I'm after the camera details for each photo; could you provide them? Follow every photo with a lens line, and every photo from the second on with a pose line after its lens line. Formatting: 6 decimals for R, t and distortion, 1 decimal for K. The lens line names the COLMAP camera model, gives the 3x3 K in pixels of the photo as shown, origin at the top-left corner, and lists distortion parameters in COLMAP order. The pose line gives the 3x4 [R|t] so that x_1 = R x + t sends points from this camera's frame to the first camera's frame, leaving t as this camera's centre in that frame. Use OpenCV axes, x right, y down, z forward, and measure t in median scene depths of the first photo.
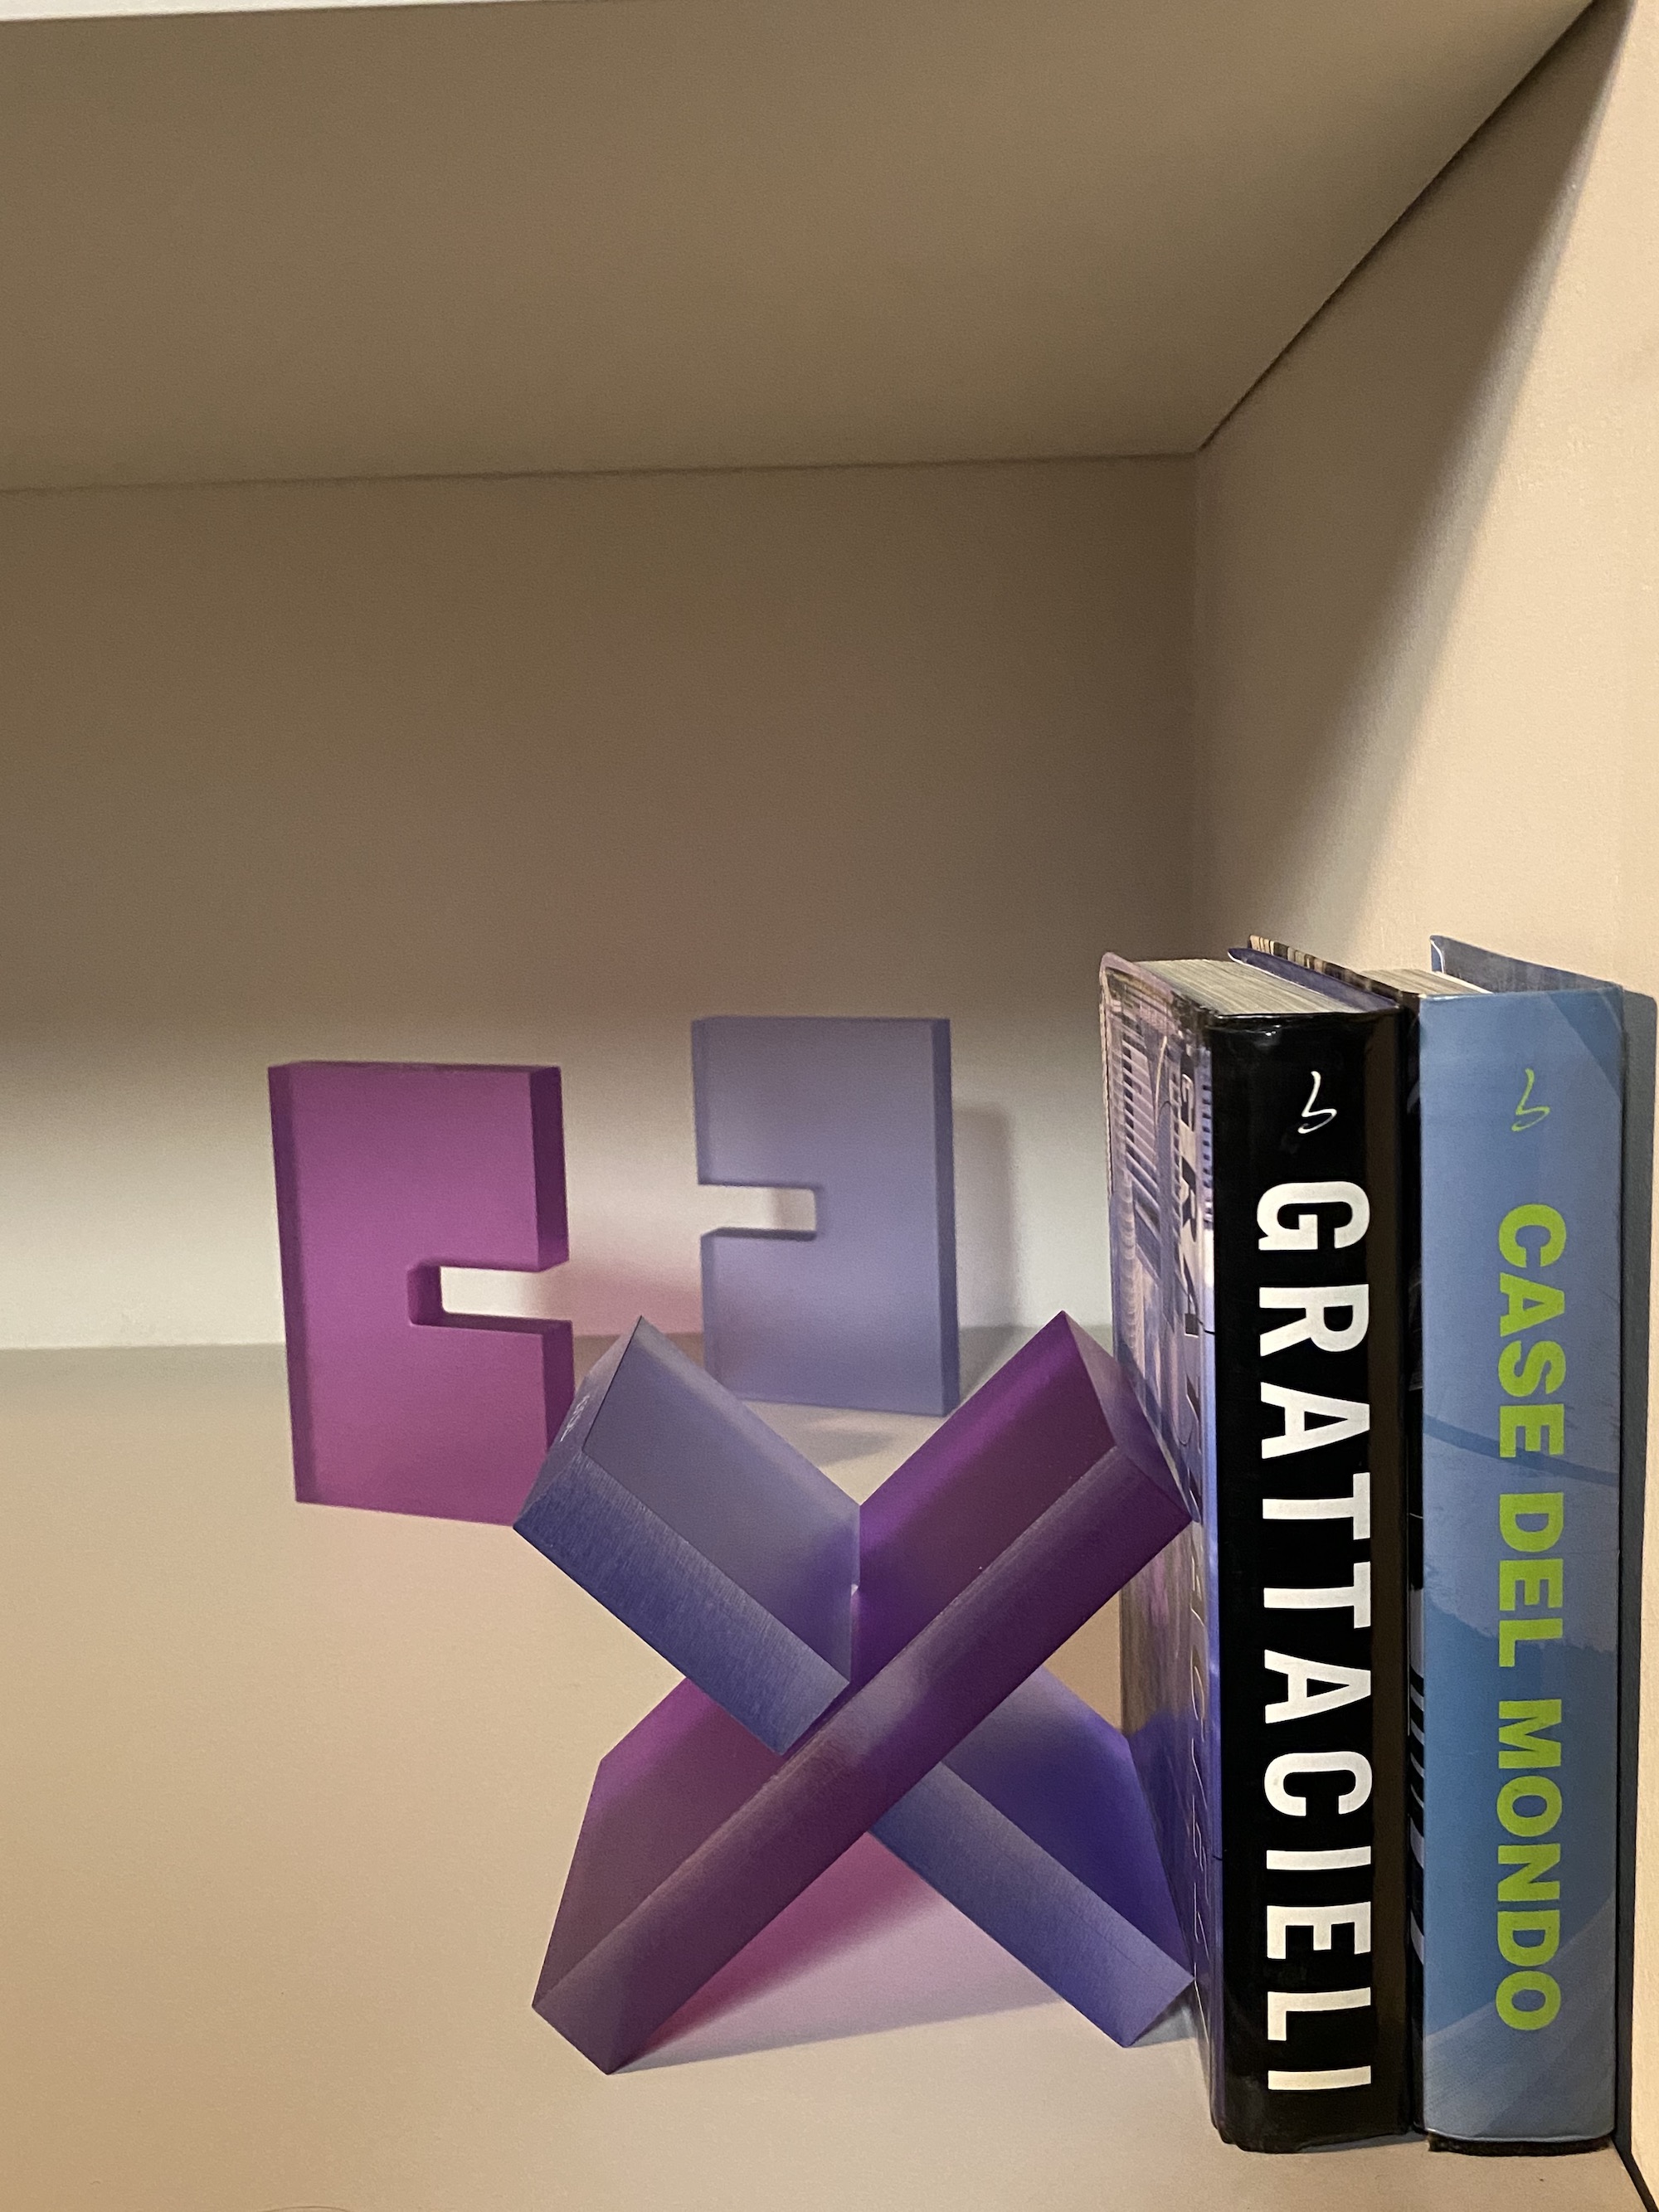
lens RADIAL K [[2055.7, 0, 819.0], [0, 2055.7, 1112.3], [0, 0, 1]] dist [-0.014775, 0.000000]
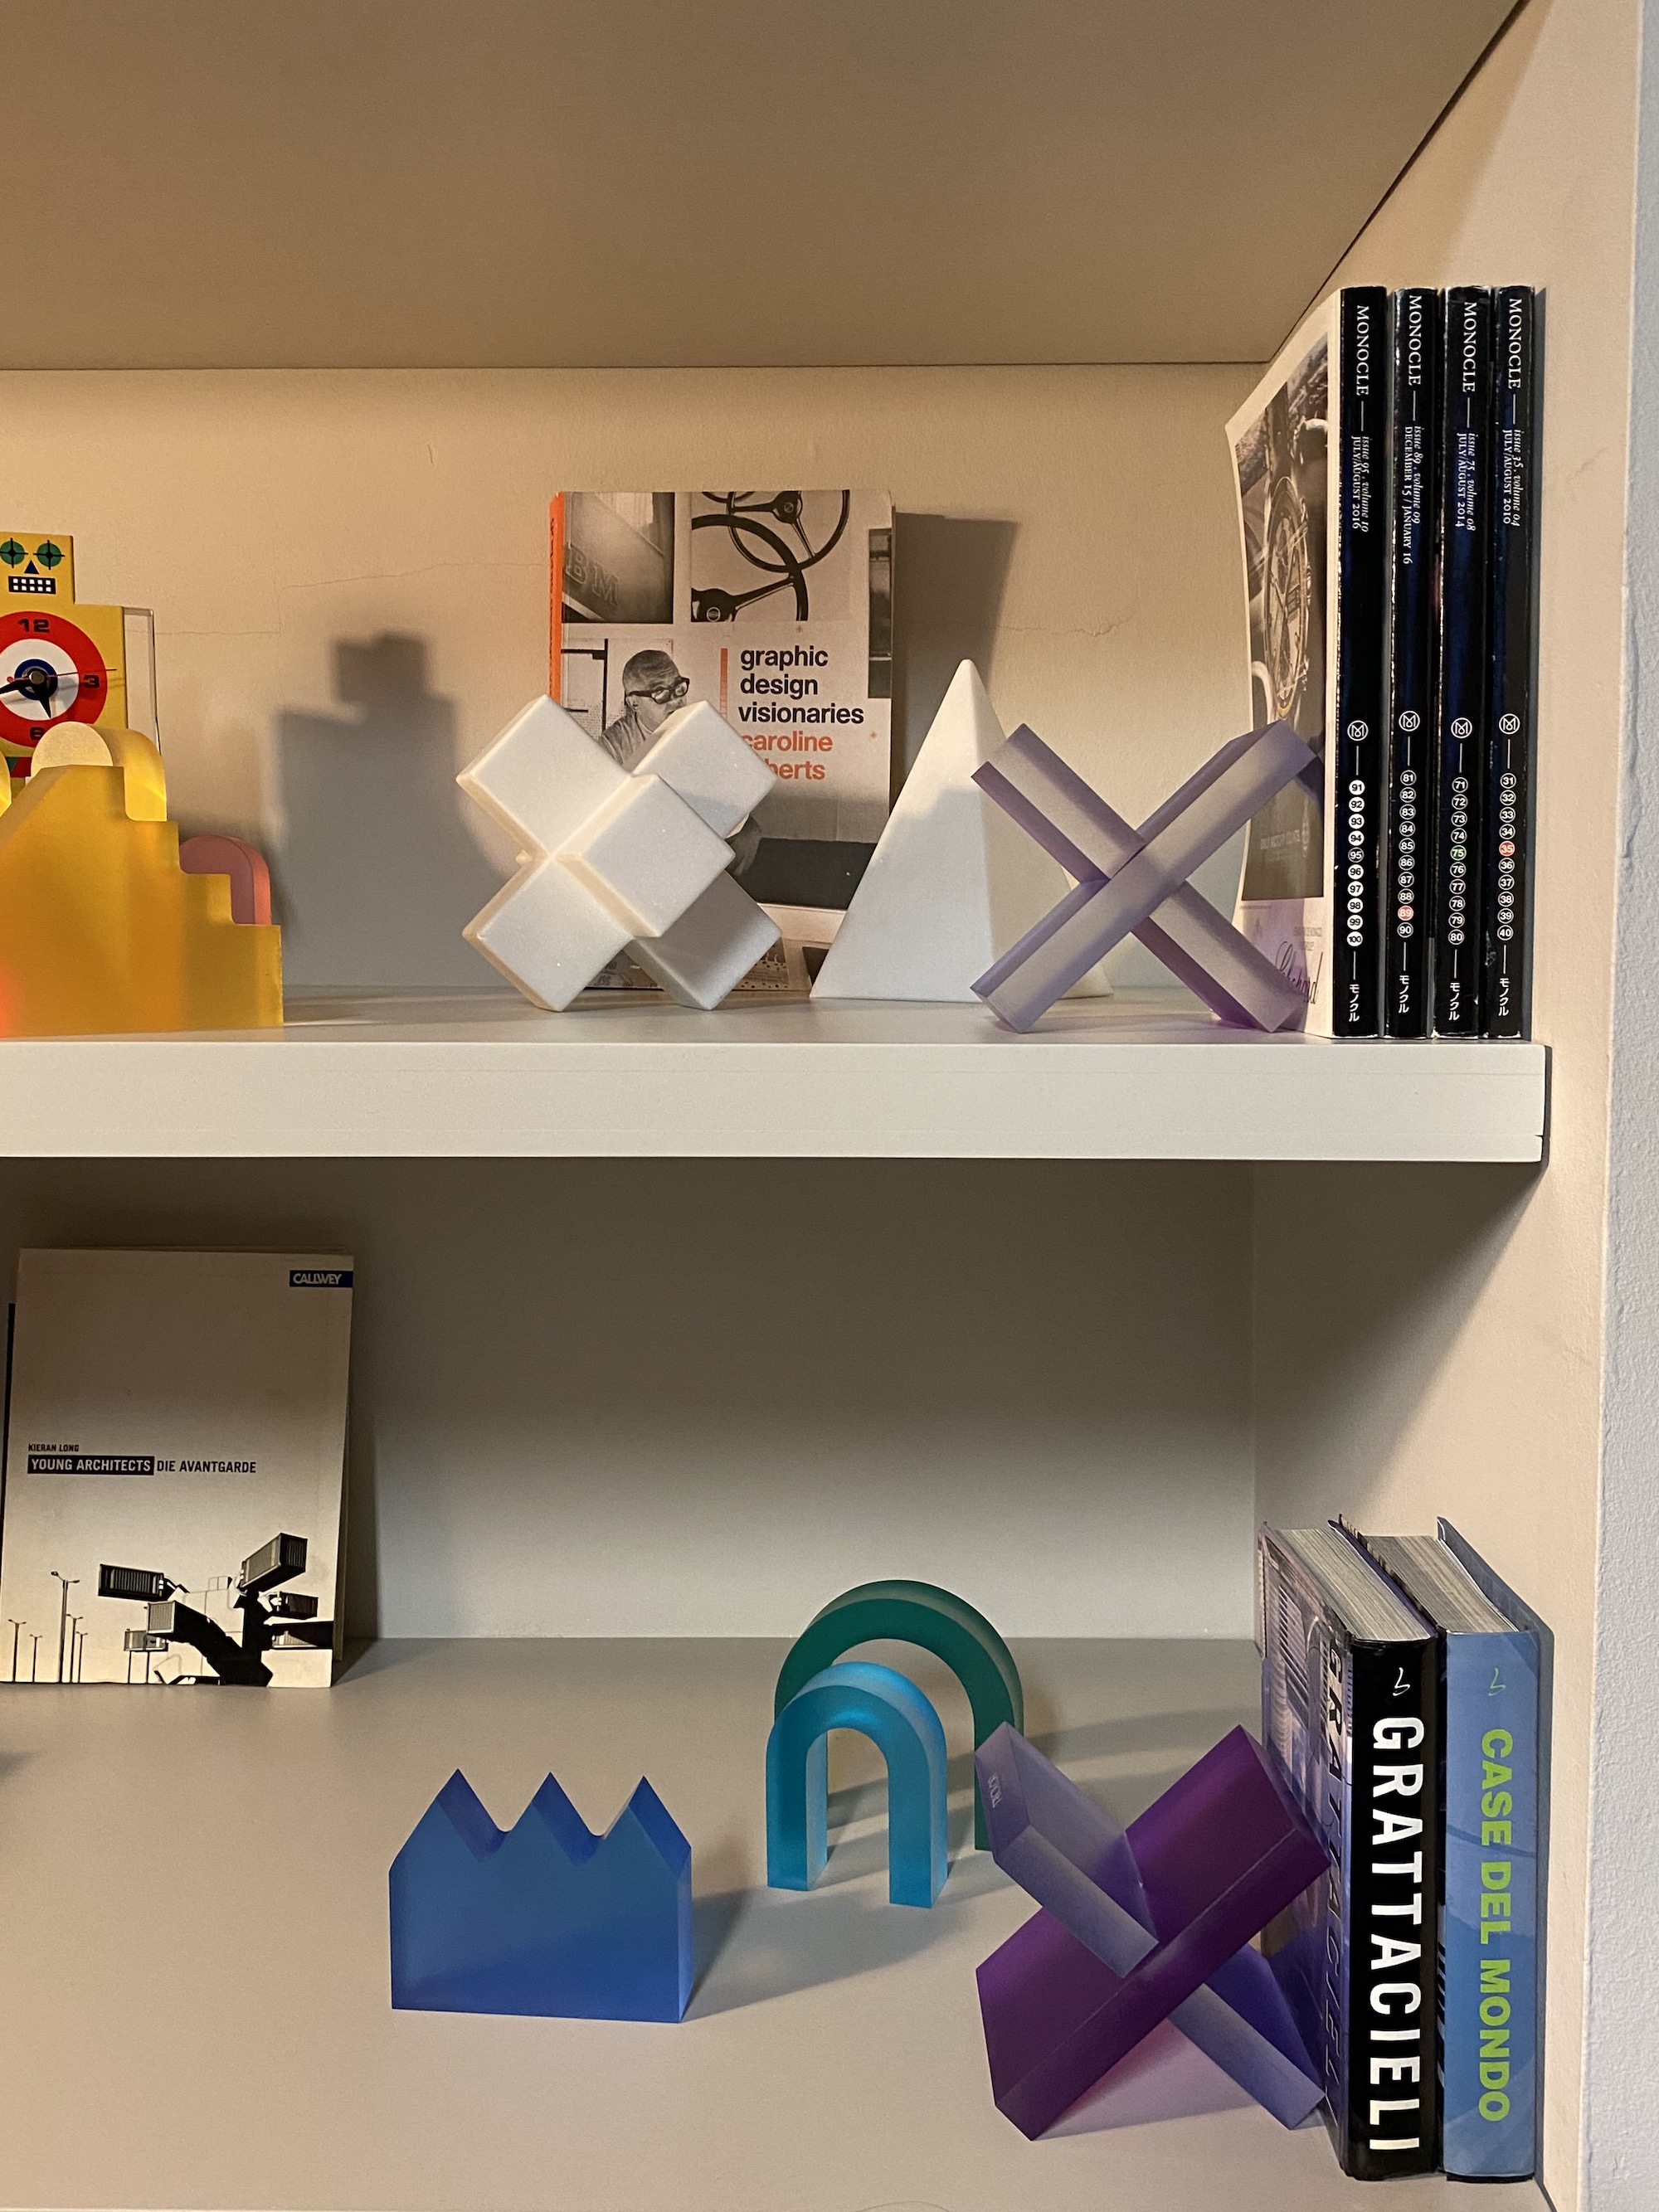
lens RADIAL K [[1988.5, 0, 833.7], [0, 1988.5, 1095.0], [0, 0, 1]] dist [-0.059199, 0.066780]
pose [[0.999207, 0.027619, 0.028682, -0.423789], [-0.025299, 0.996608, -0.078307, -0.432325], [-0.030747, 0.077519, 0.996517, -1.084735]]
